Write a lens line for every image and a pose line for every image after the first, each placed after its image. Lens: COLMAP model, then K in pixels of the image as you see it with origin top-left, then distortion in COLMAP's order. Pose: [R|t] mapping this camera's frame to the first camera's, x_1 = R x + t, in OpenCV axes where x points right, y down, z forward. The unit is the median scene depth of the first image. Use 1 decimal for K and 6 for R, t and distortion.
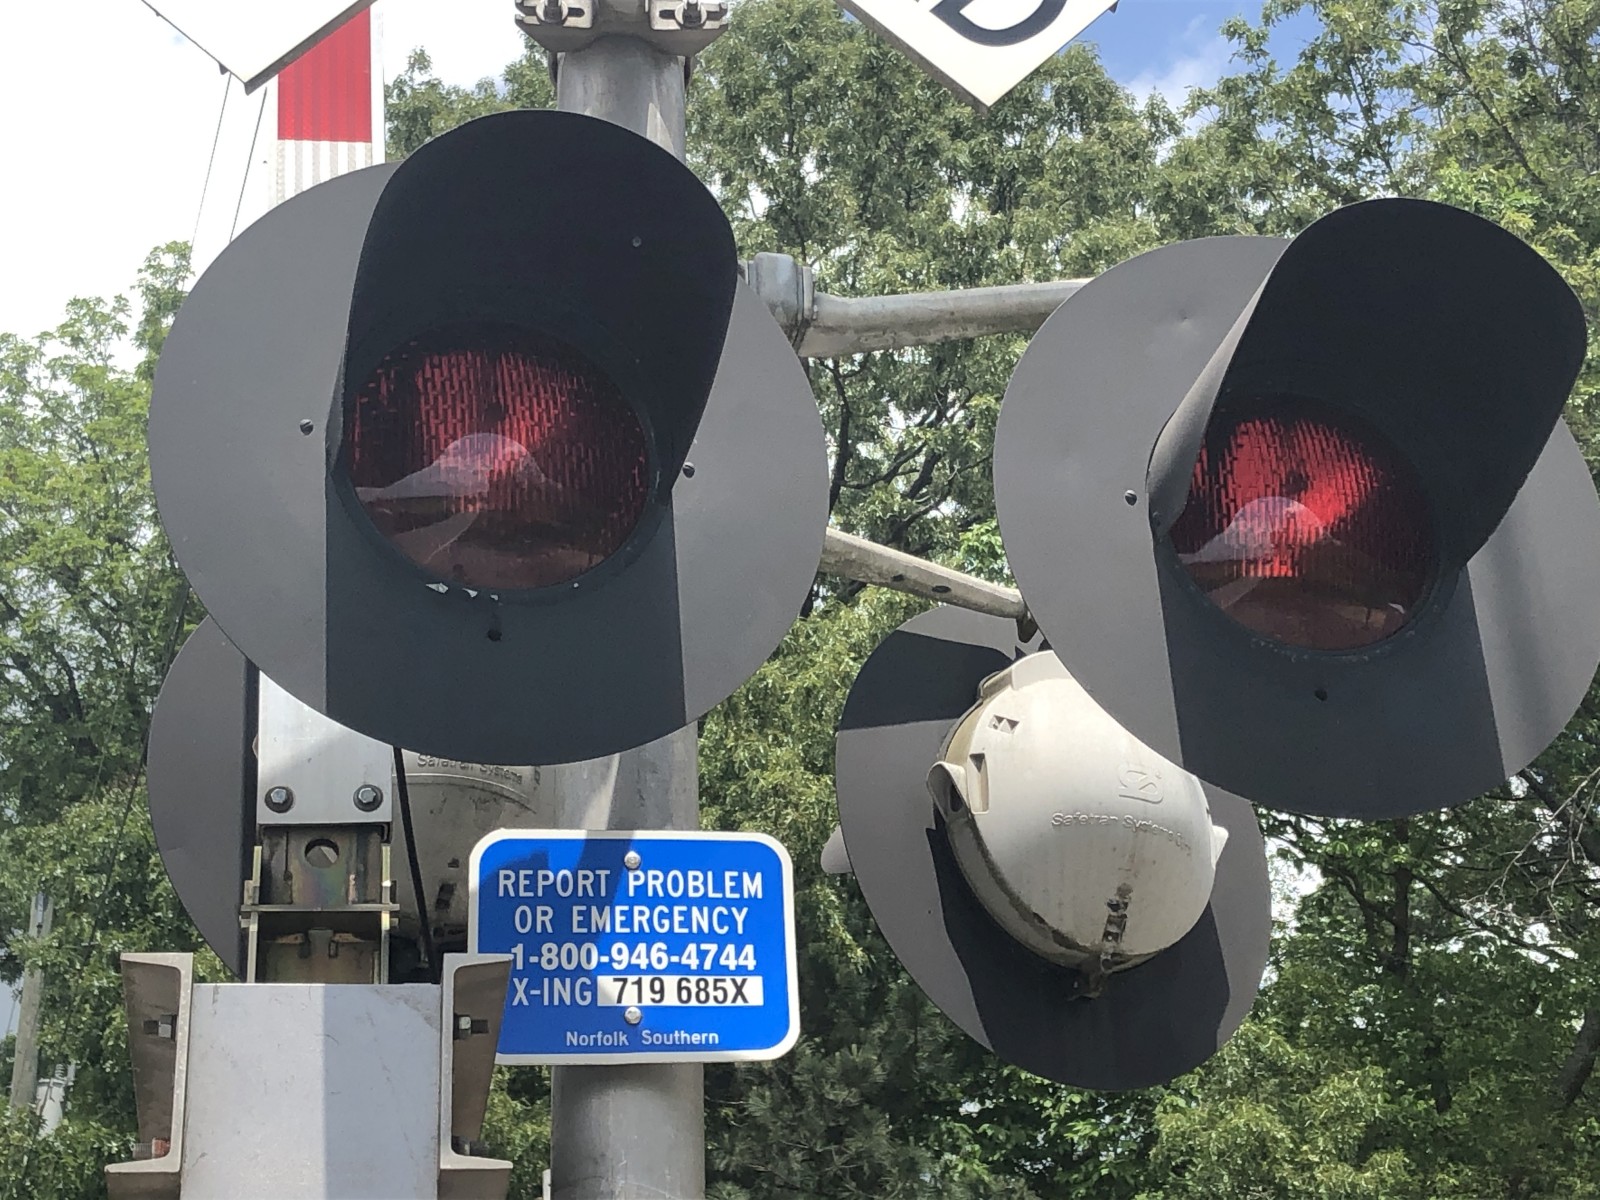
lens RADIAL K [[2970.6, 0, 787.1], [0, 2970.6, 534.8], [0, 0, 1]] dist [0.124073, 0.000000]
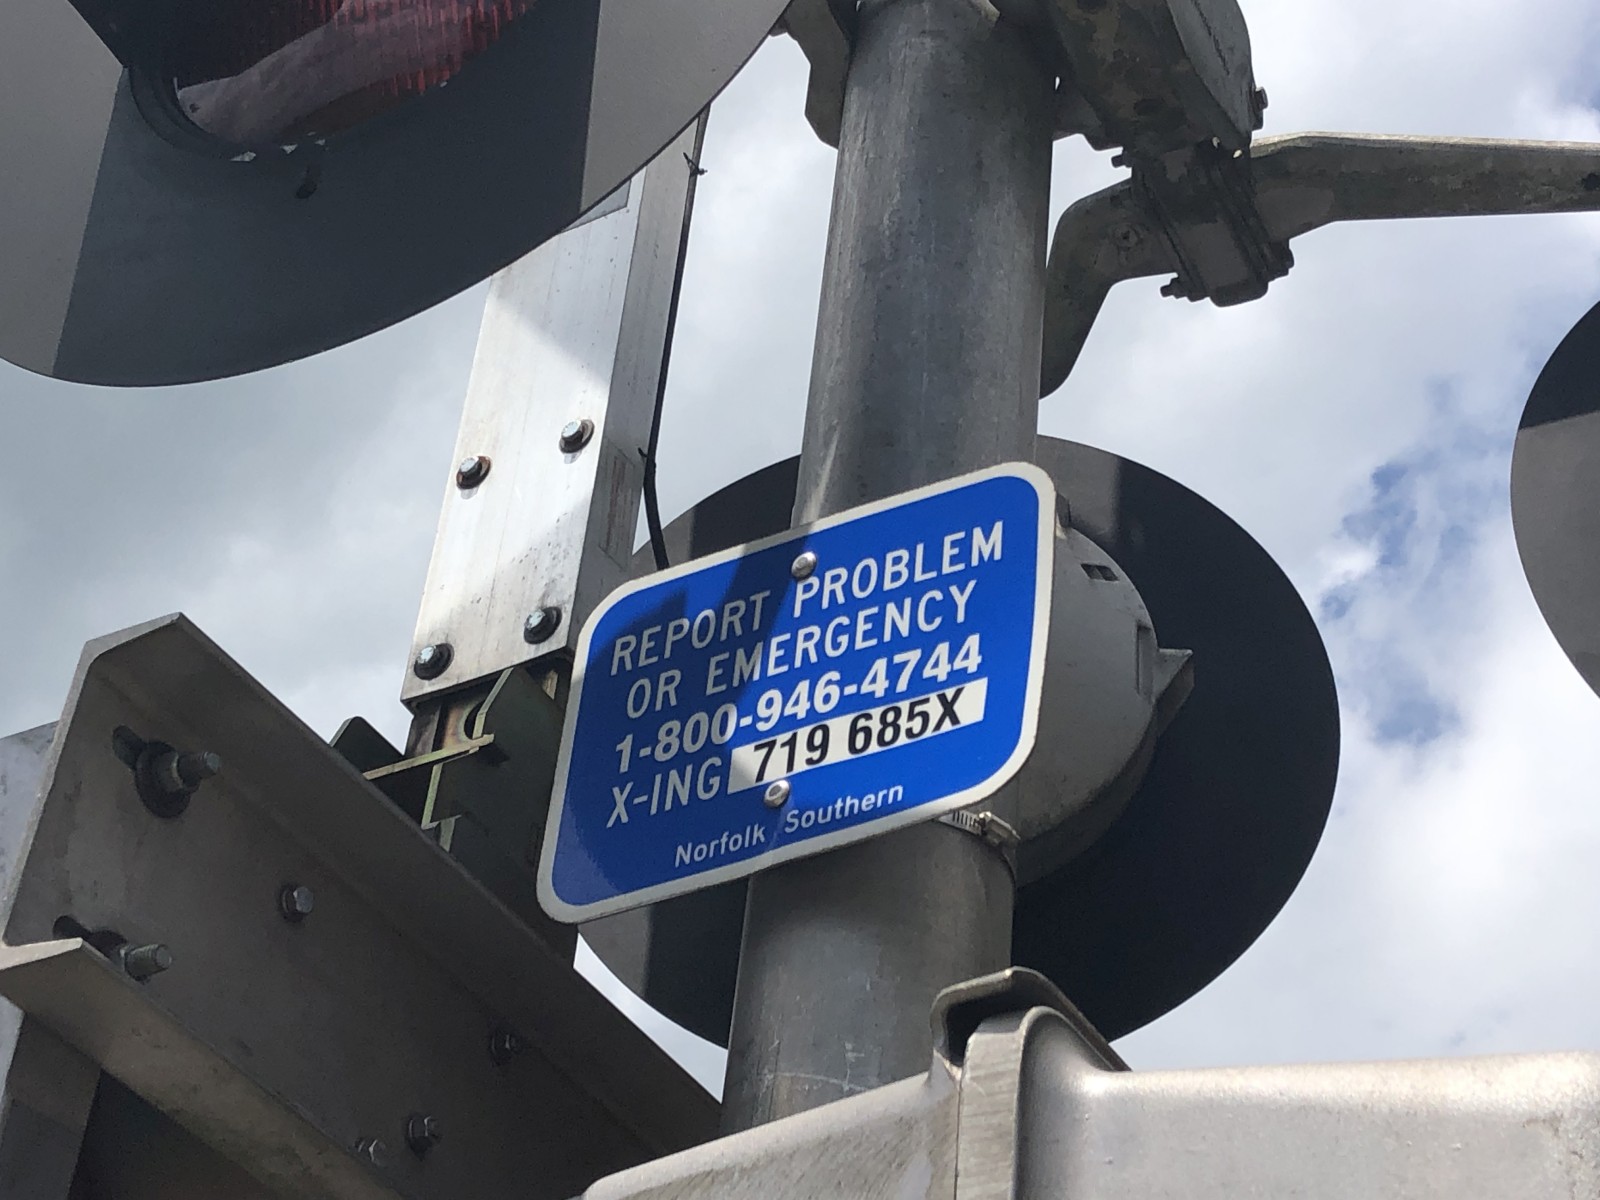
lens RADIAL K [[2778.6, 0, 817.5], [0, 2778.6, 565.5], [0, 0, 1]] dist [0.094180, 0.000000]
pose [[0.783422, -0.306649, -0.540571, 0.248413], [0.194888, 0.947140, -0.254841, 0.252455], [0.590143, 0.094297, 0.801772, 0.571495]]
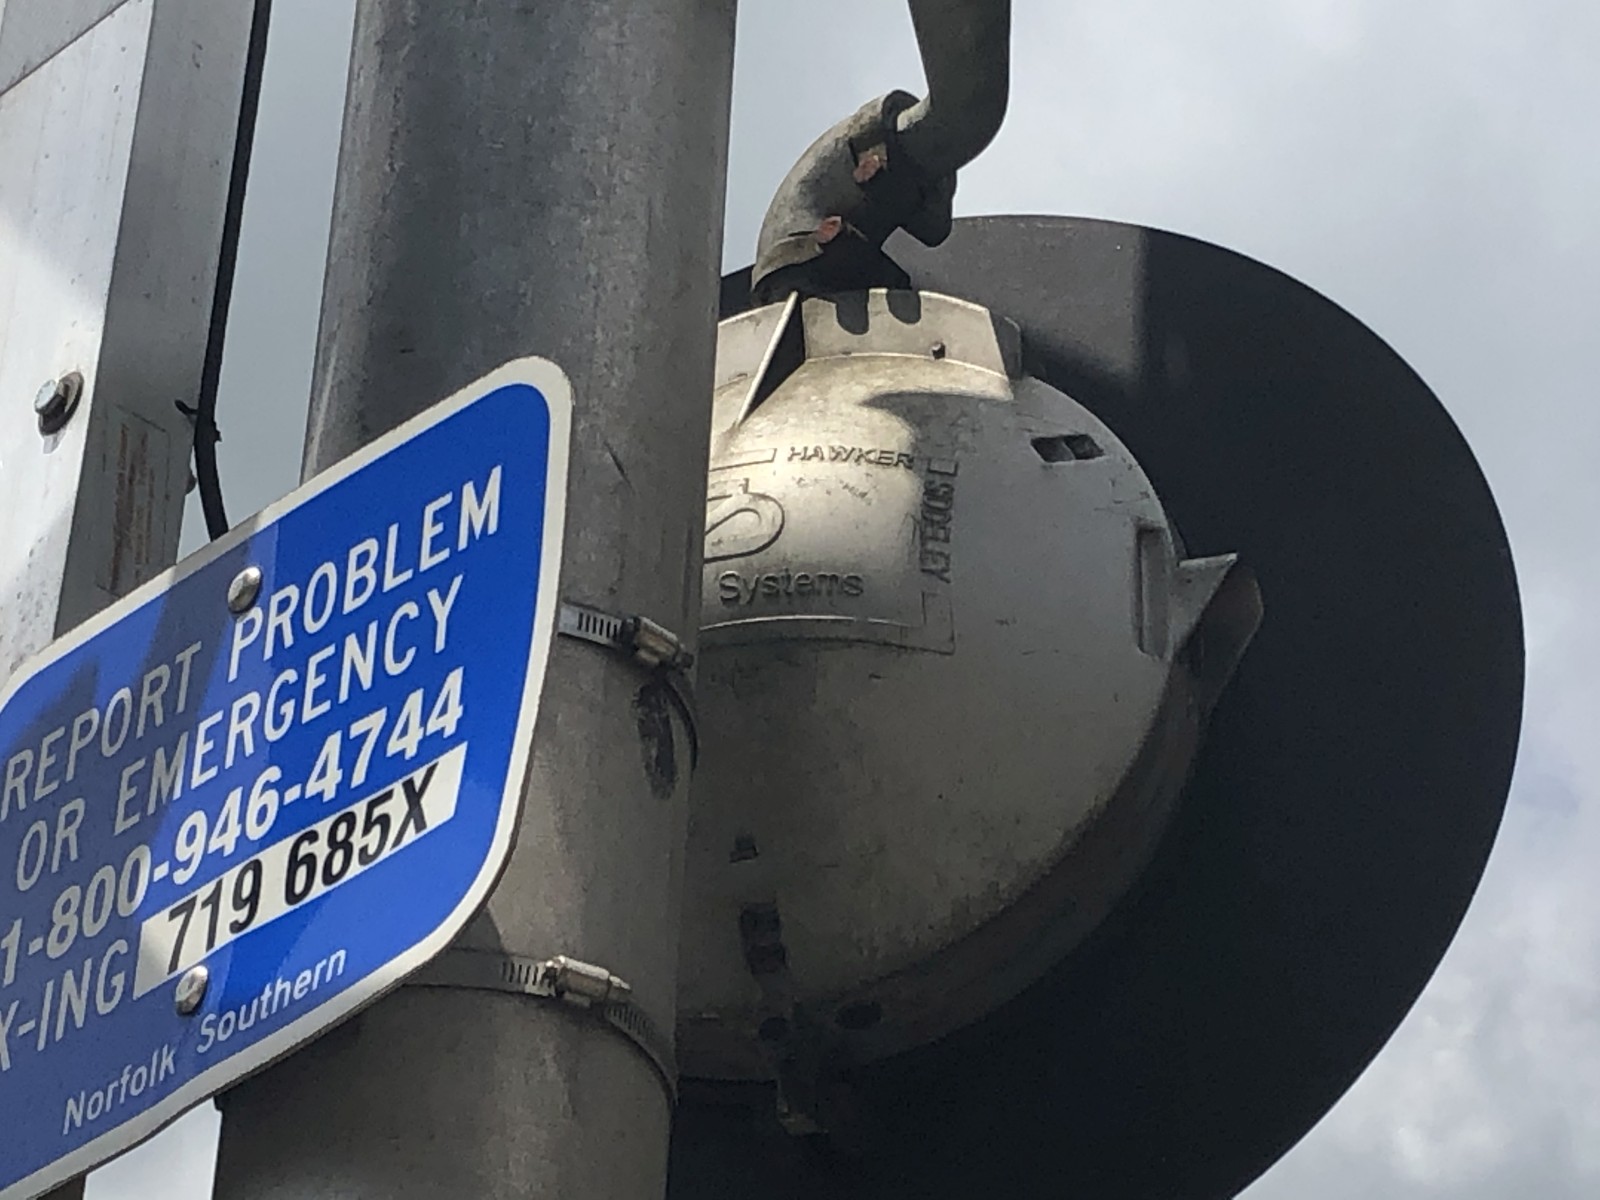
lens RADIAL K [[4898.5, 0, 801.6], [0, 4898.5, 612.4], [0, 0, 1]] dist [-0.006342, 0.000000]
pose [[0.617425, -0.410711, -0.670897, 0.374521], [0.323827, 0.909962, -0.259045, 0.284362], [0.716883, -0.057314, 0.694833, 0.658696]]
